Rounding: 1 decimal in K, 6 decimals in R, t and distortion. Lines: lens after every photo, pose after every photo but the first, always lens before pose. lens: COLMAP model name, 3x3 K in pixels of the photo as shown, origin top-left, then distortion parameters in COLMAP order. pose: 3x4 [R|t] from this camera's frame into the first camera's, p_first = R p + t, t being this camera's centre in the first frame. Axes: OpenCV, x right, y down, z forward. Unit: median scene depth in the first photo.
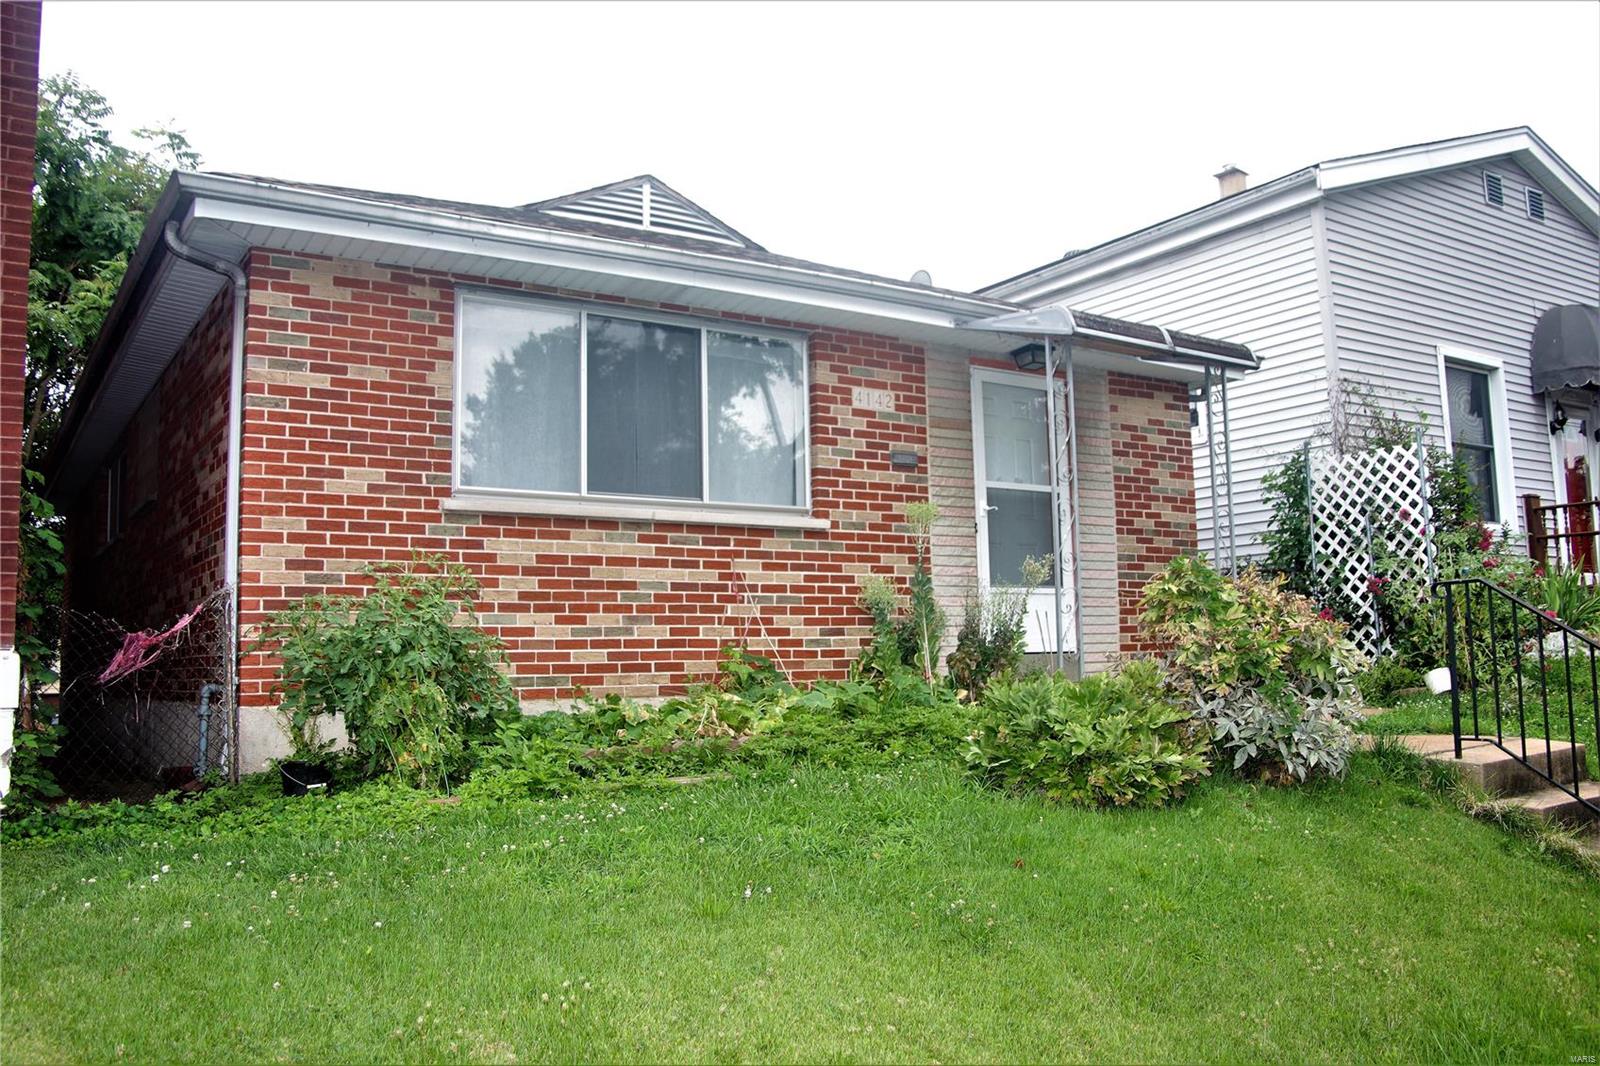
lens RADIAL K [[1313.1, 0, 800.4], [0, 1313.1, 534.2], [0, 0, 1]] dist [-0.105368, 0.003181]
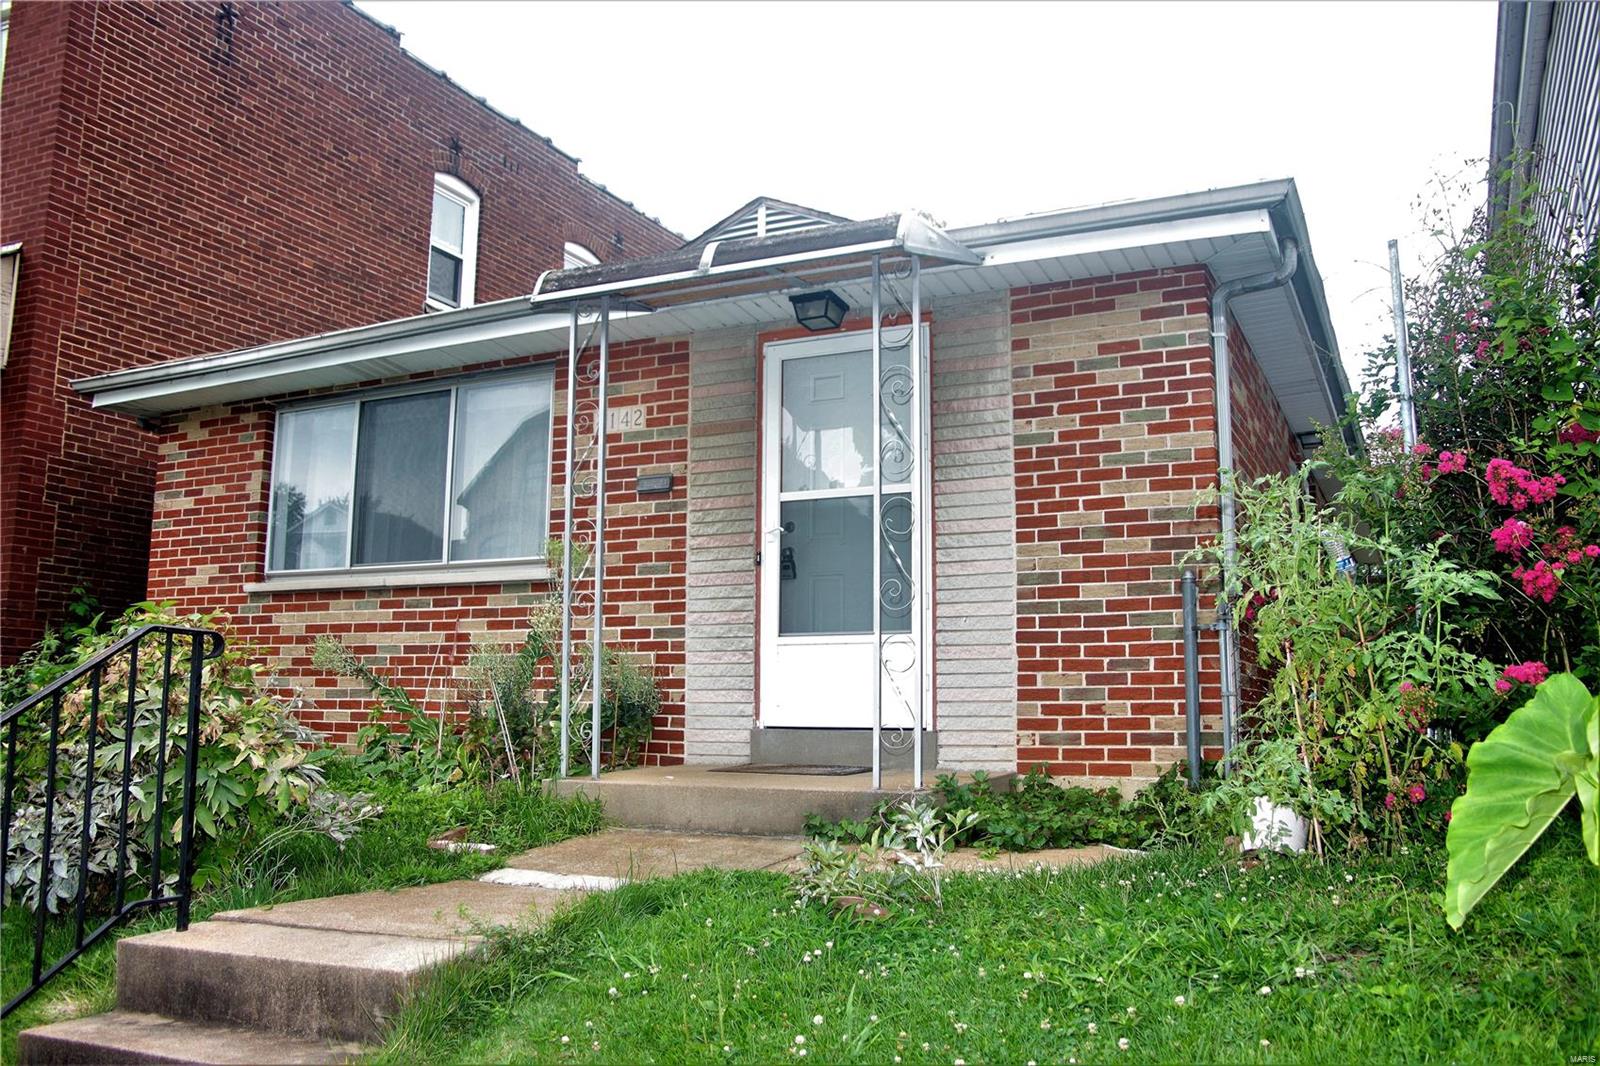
lens RADIAL K [[1313.1, 0, 799.3], [0, 1313.1, 528.9], [0, 0, 1]] dist [-0.105368, 0.003181]
pose [[0.505631, -0.096470, -0.857339, 0.830089], [0.069170, 0.995063, -0.071173, 0.035214], [0.859972, -0.023315, 0.509808, 0.667979]]
